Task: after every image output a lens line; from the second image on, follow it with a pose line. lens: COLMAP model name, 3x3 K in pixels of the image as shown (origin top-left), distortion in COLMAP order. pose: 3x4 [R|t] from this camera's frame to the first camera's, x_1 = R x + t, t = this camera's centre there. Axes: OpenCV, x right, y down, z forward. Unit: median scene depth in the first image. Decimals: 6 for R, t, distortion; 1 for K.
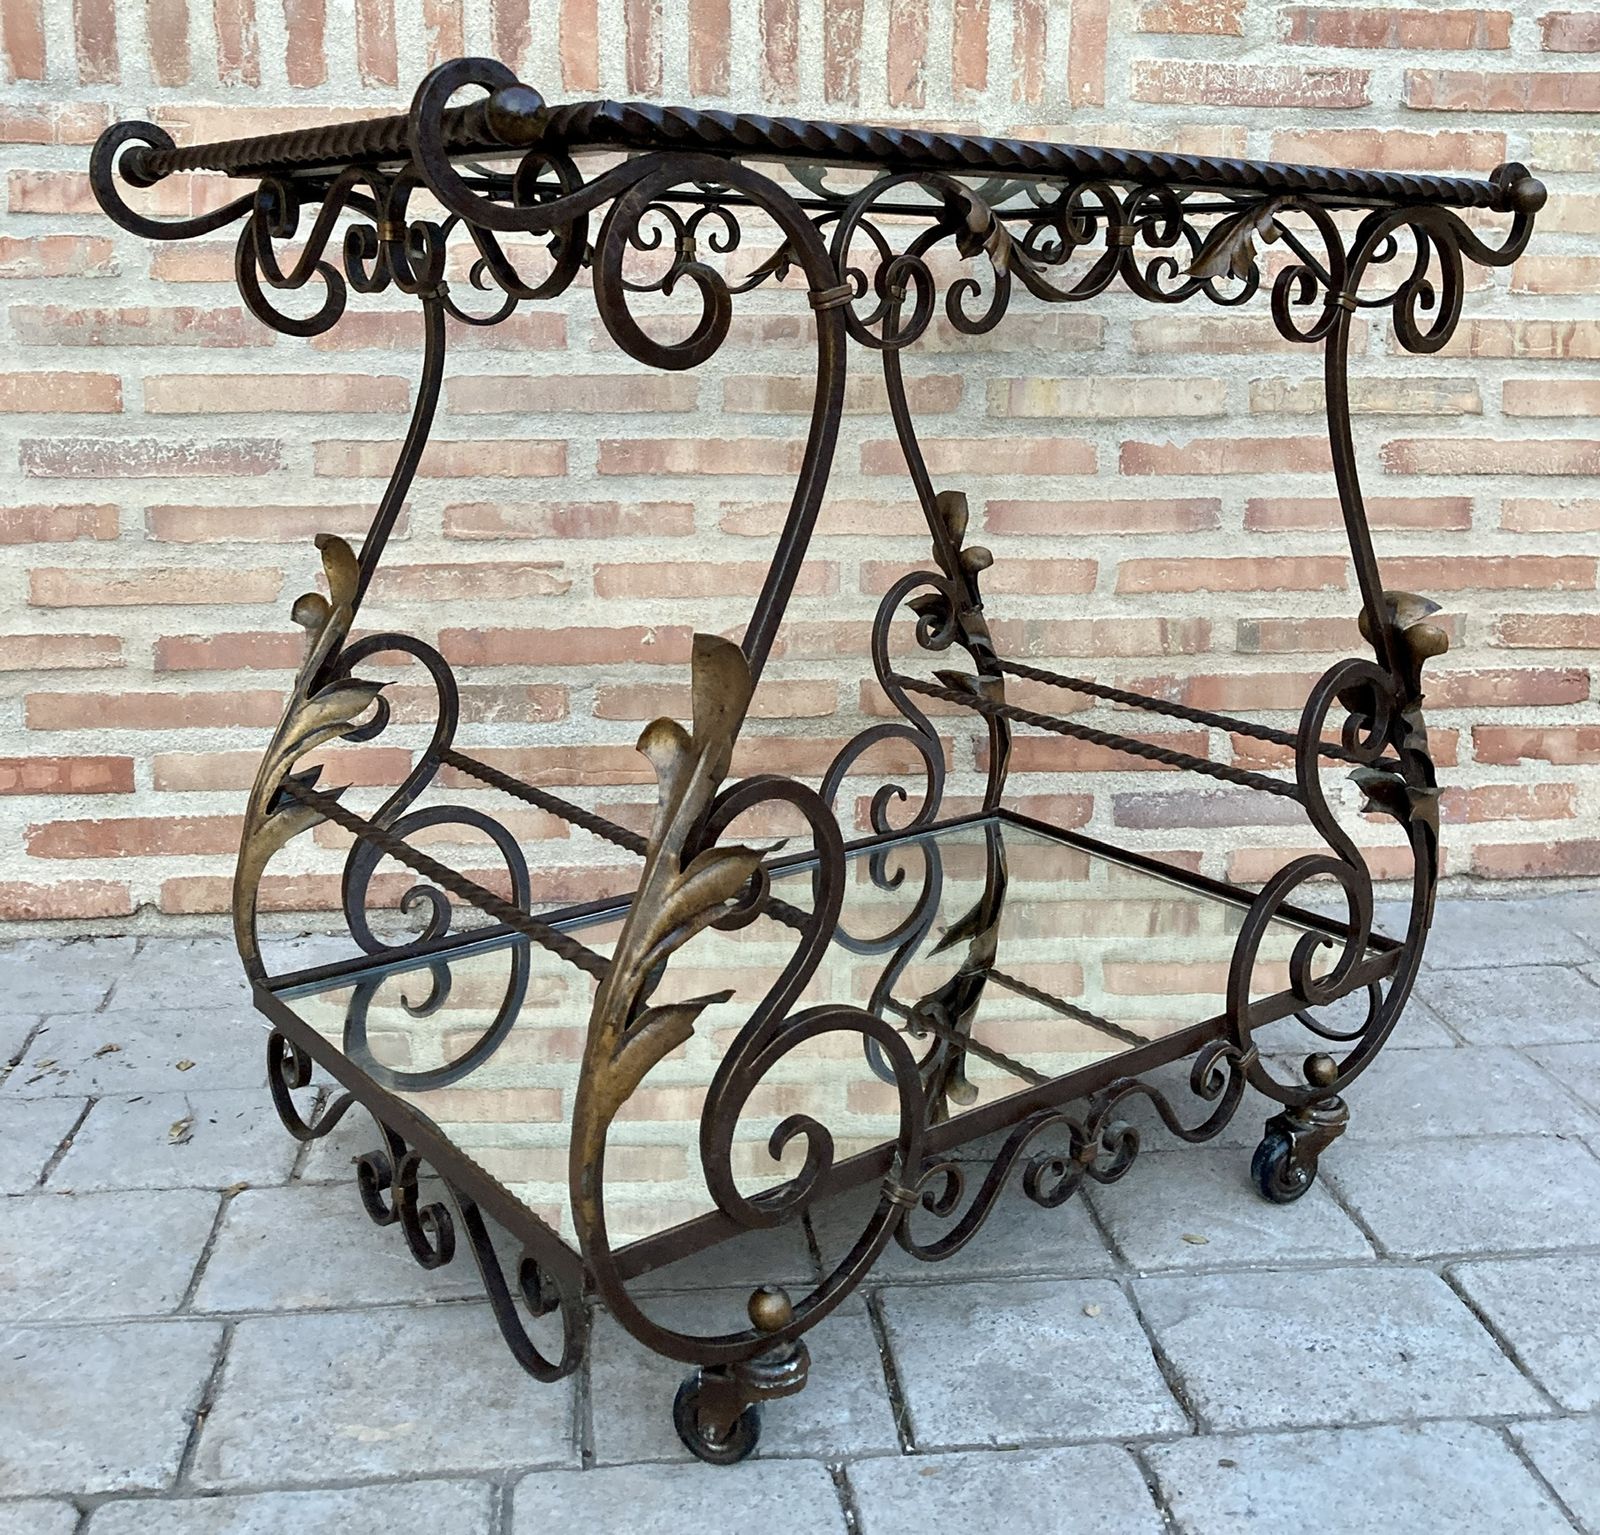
lens RADIAL K [[1729.0, 0, 782.7], [0, 1729.0, 491.9], [0, 0, 1]] dist [-0.005184, 0.000000]
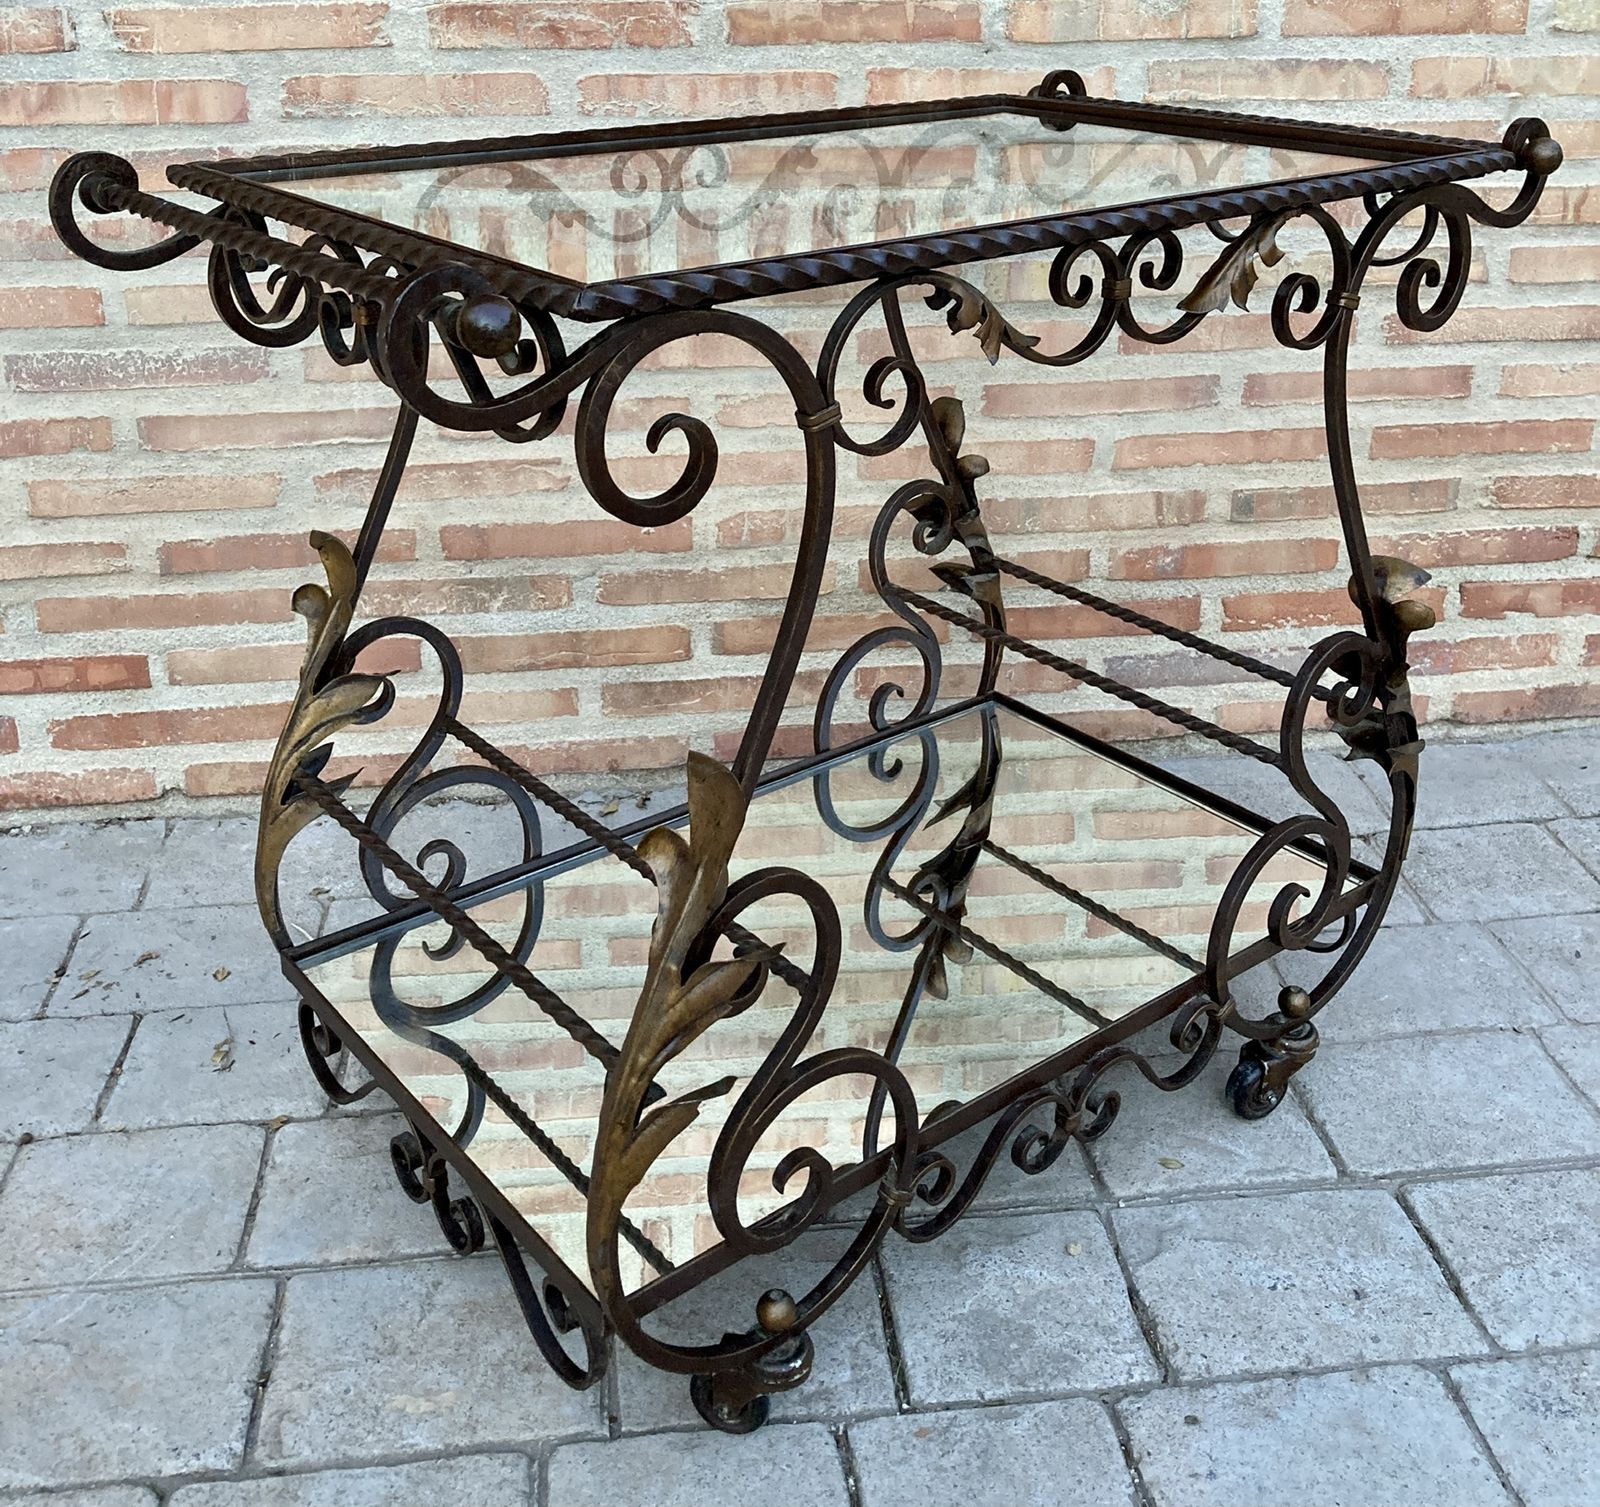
lens RADIAL K [[1726.4, 0, 794.1], [0, 1726.4, 463.7], [0, 0, 1]] dist [-0.004478, 0.000000]
pose [[0.999851, -0.017087, 0.002399, 0.005947], [0.016323, 0.981747, 0.189489, -0.146610], [-0.005593, -0.189422, 0.981880, 0.018724]]
